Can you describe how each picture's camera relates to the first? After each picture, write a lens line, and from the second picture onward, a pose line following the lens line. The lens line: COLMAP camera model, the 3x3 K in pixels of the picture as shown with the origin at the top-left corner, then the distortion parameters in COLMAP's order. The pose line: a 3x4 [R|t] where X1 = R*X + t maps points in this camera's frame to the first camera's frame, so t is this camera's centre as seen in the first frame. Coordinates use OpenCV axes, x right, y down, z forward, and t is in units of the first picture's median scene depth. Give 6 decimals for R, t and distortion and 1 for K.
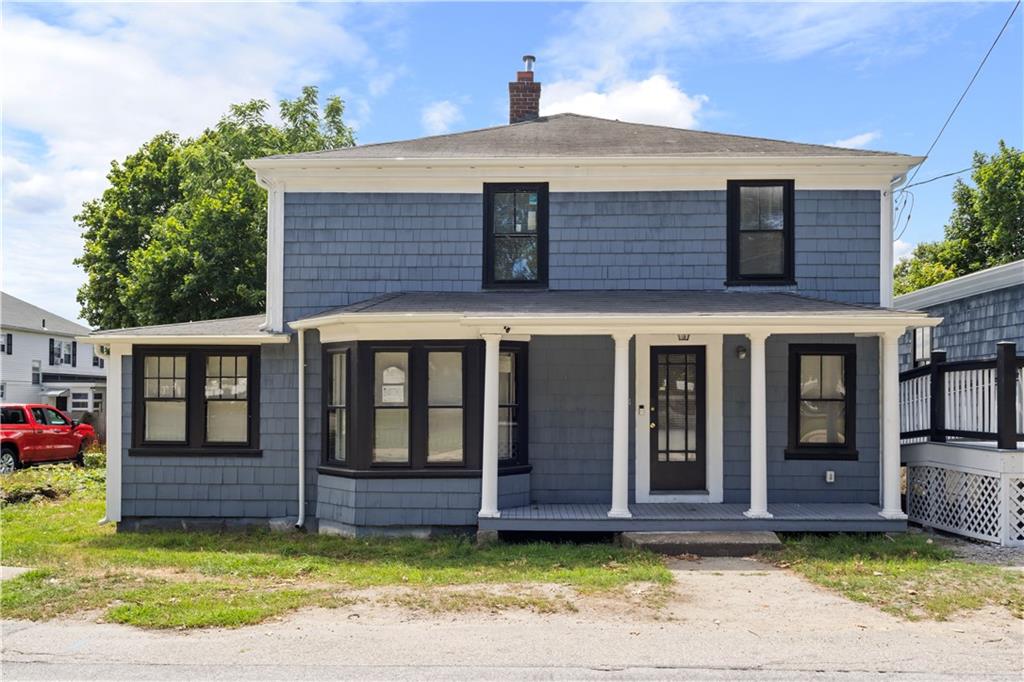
lens RADIAL K [[824.8, 0, 515.4], [0, 824.8, 390.6], [0, 0, 1]] dist [0.008943, 0.002887]
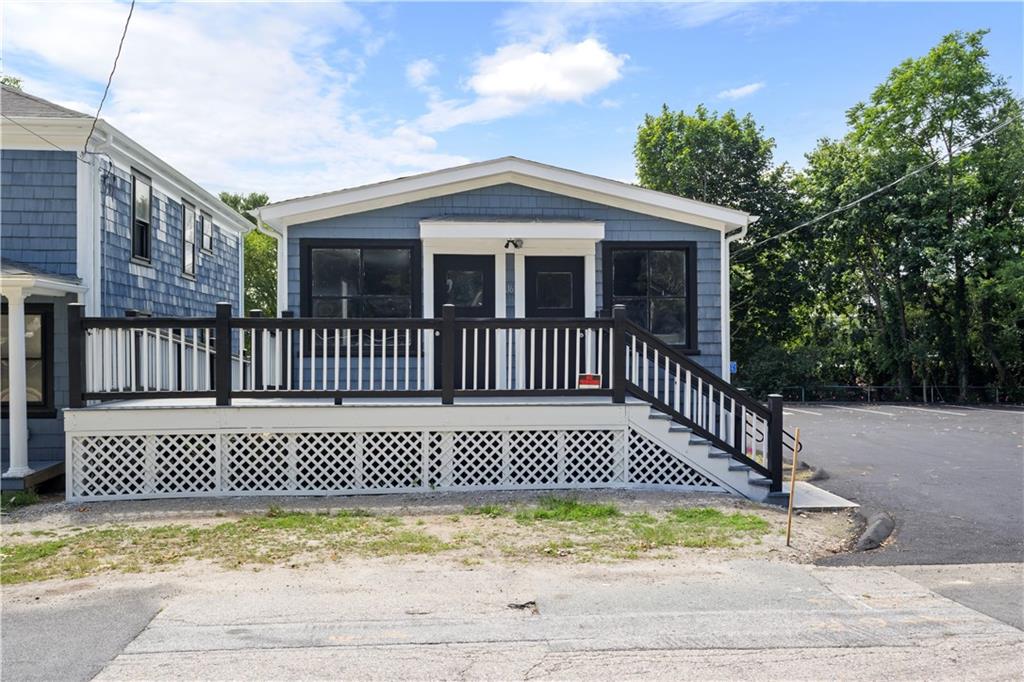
lens RADIAL K [[816.6, 0, 512.0], [0, 816.6, 341.0], [0, 0, 1]] dist [-0.001508, -0.003608]
pose [[0.992309, -0.005848, 0.123649, 0.838534], [0.005340, 0.999976, 0.004437, -0.011346], [-0.123672, -0.003743, 0.992316, -0.059700]]
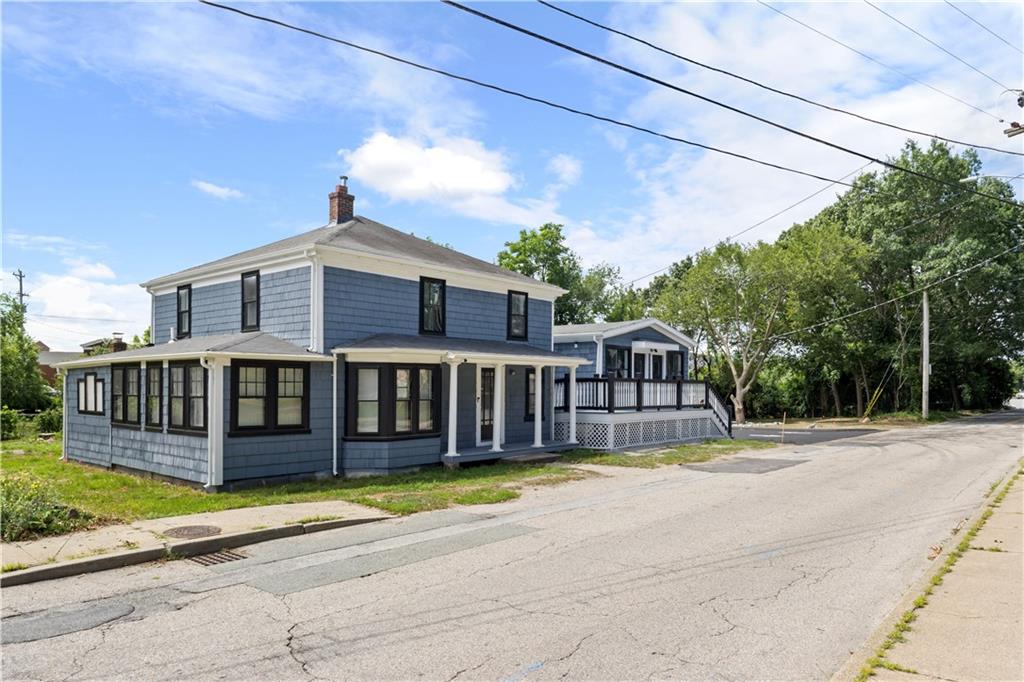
lens RADIAL K [[685.7, 0, 513.3], [0, 685.7, 385.9], [0, 0, 1]] dist [-0.002784, -0.000138]
pose [[0.633796, 0.002028, 0.773498, -1.073240], [-0.011080, 0.999918, 0.006457, -0.021884], [-0.773421, -0.012663, 0.633766, -0.115479]]
